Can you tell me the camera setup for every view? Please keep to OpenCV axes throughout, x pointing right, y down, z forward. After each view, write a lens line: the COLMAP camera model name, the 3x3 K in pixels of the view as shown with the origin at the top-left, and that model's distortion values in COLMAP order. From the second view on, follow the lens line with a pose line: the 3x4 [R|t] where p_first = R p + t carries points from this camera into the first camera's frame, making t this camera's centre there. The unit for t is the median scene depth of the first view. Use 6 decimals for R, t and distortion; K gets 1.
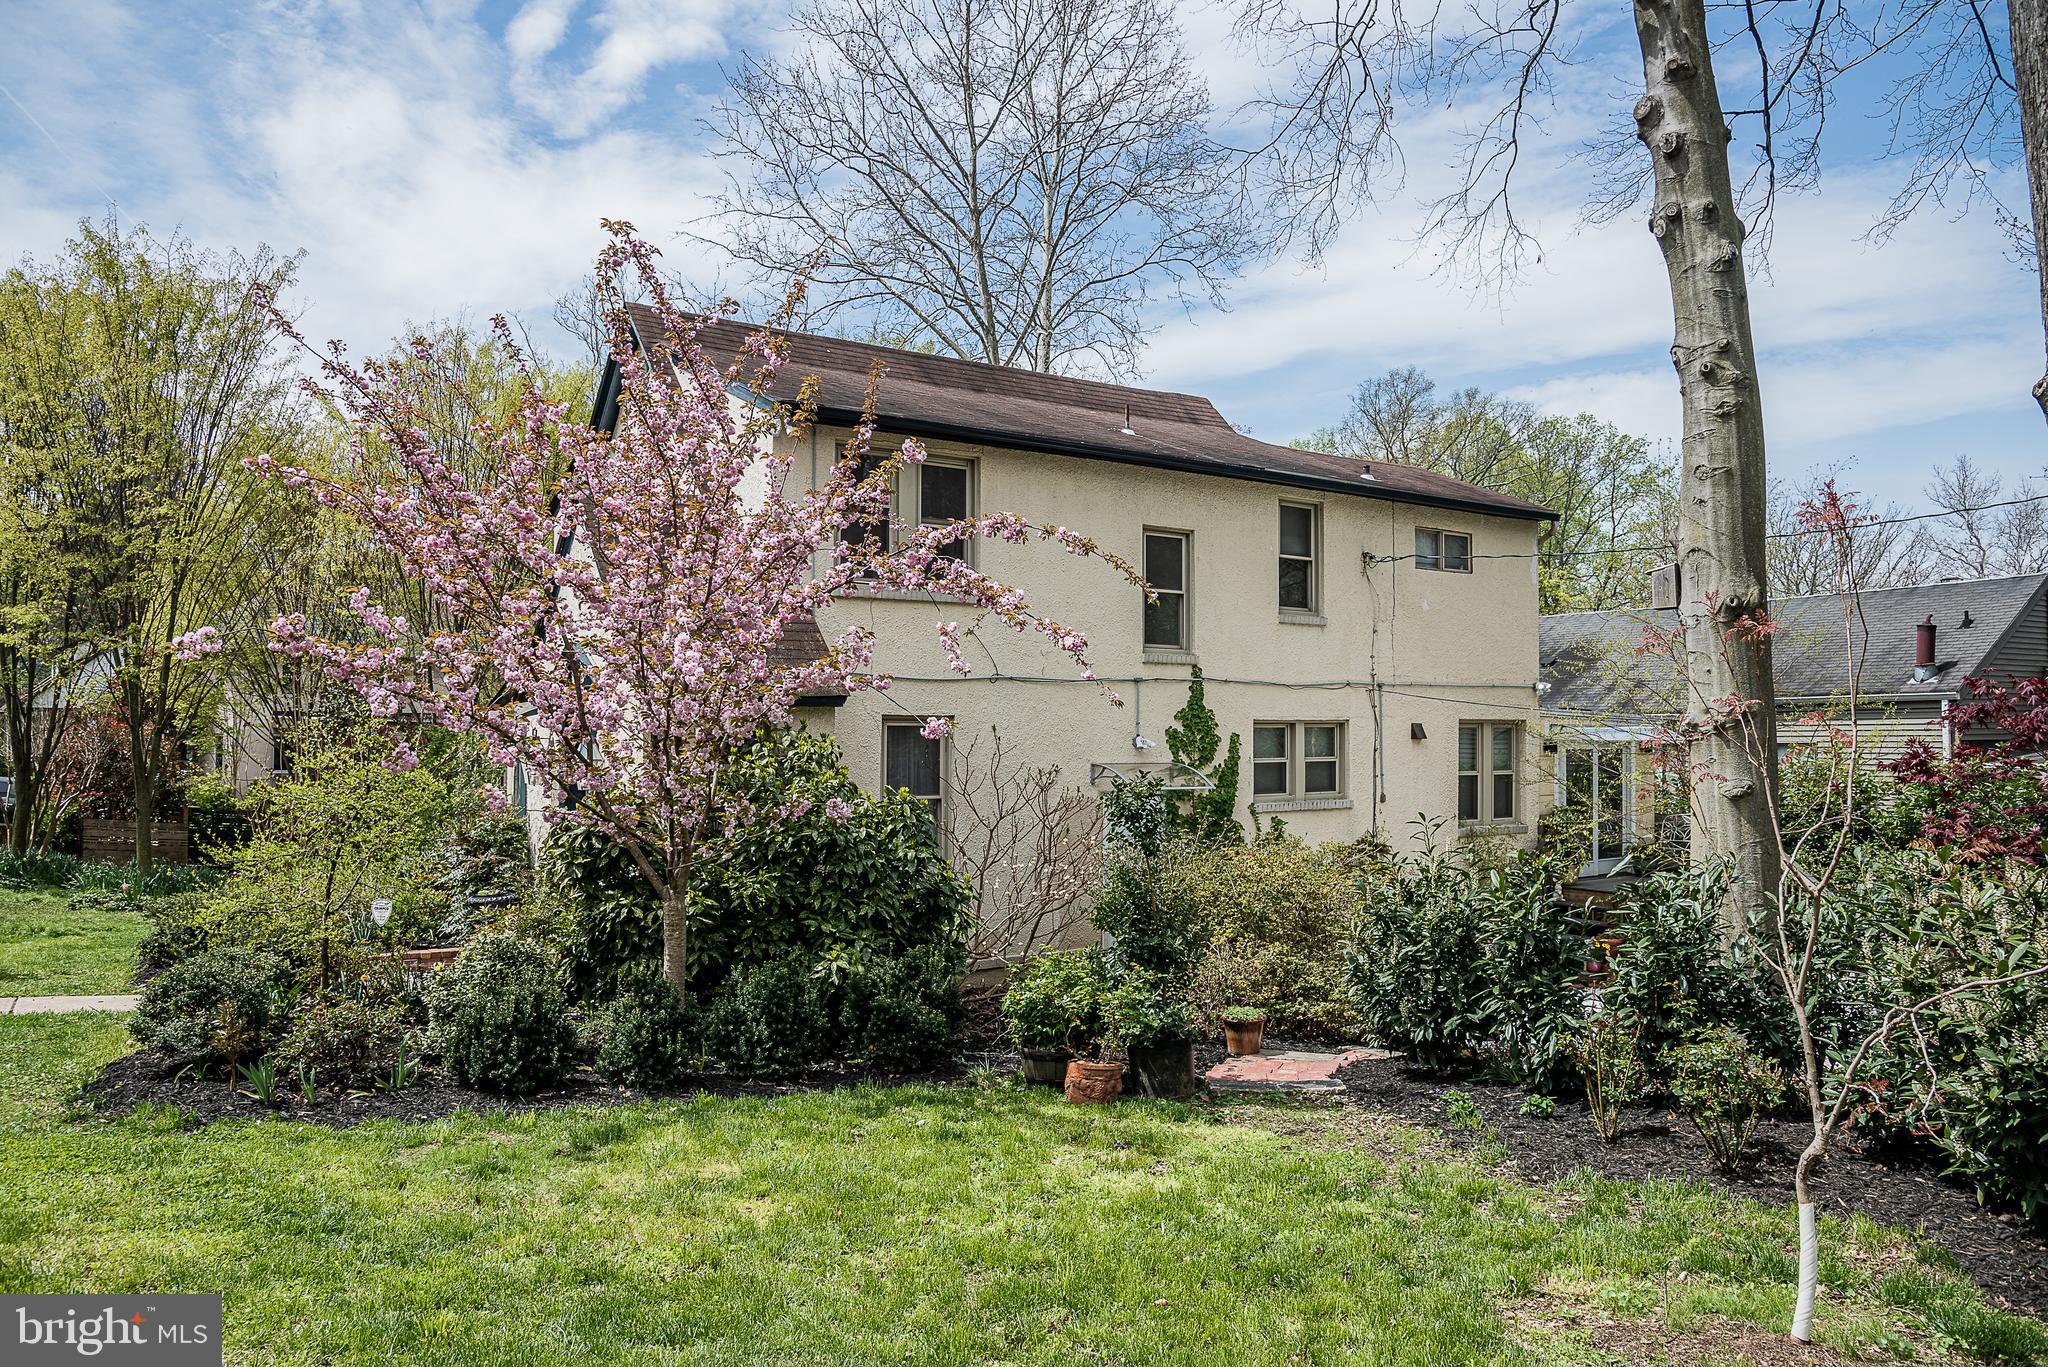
lens RADIAL K [[1429.5, 0, 1017.6], [0, 1429.5, 713.7], [0, 0, 1]] dist [-0.113459, 0.068215]
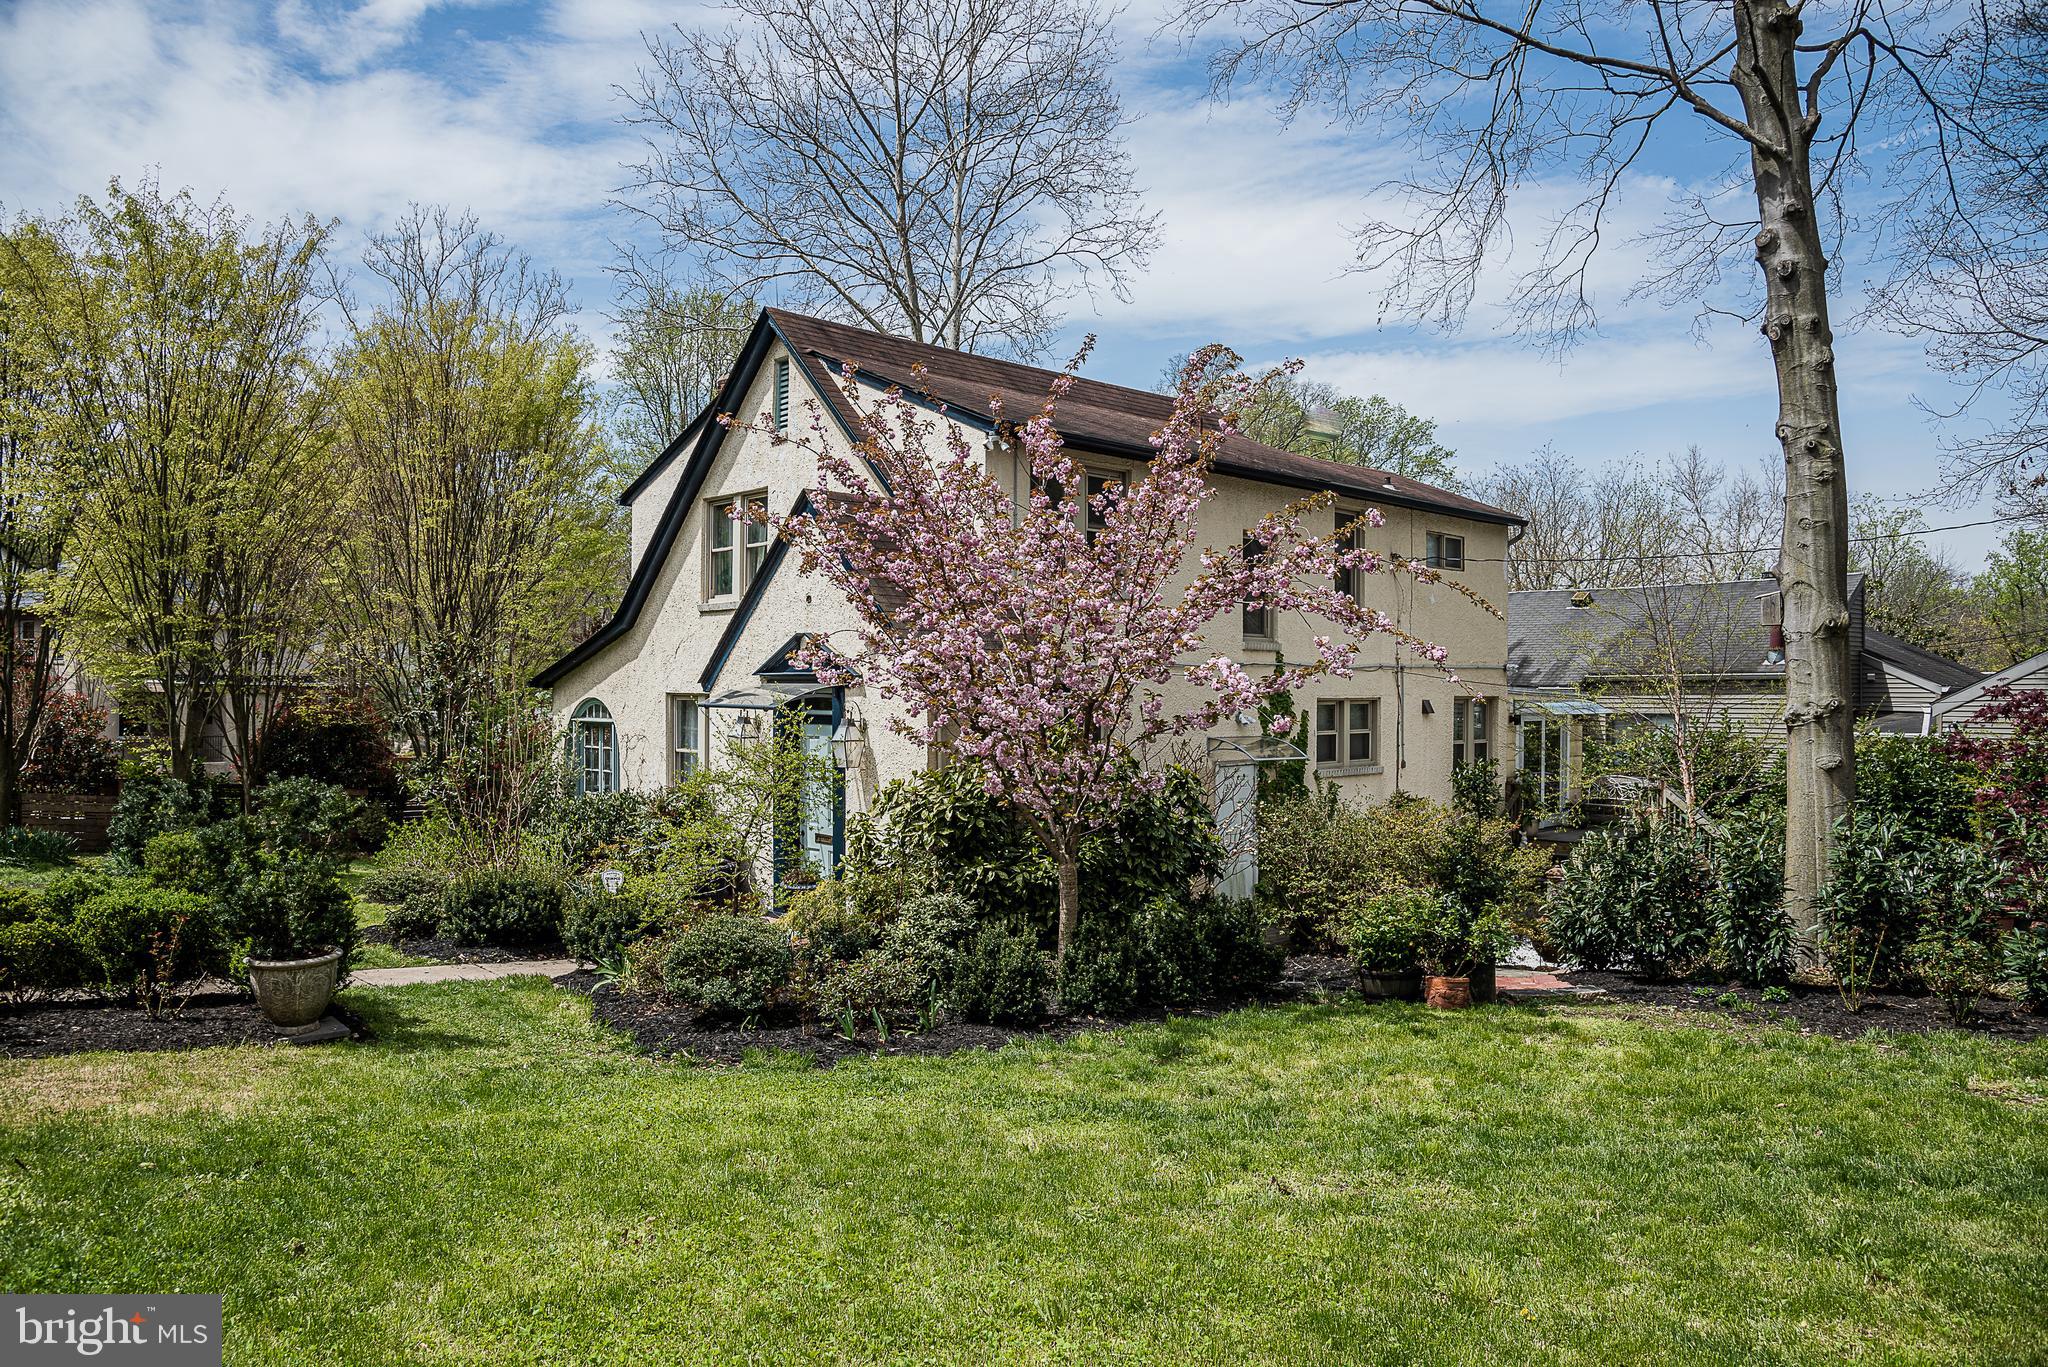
lens RADIAL K [[1429.5, 0, 1017.6], [0, 1429.5, 713.7], [0, 0, 1]] dist [-0.113459, 0.068215]
pose [[0.984018, -0.001067, 0.178063, -0.285344], [-0.004392, 0.999532, 0.030262, -0.017601], [-0.178012, -0.030560, 0.983554, -0.099165]]
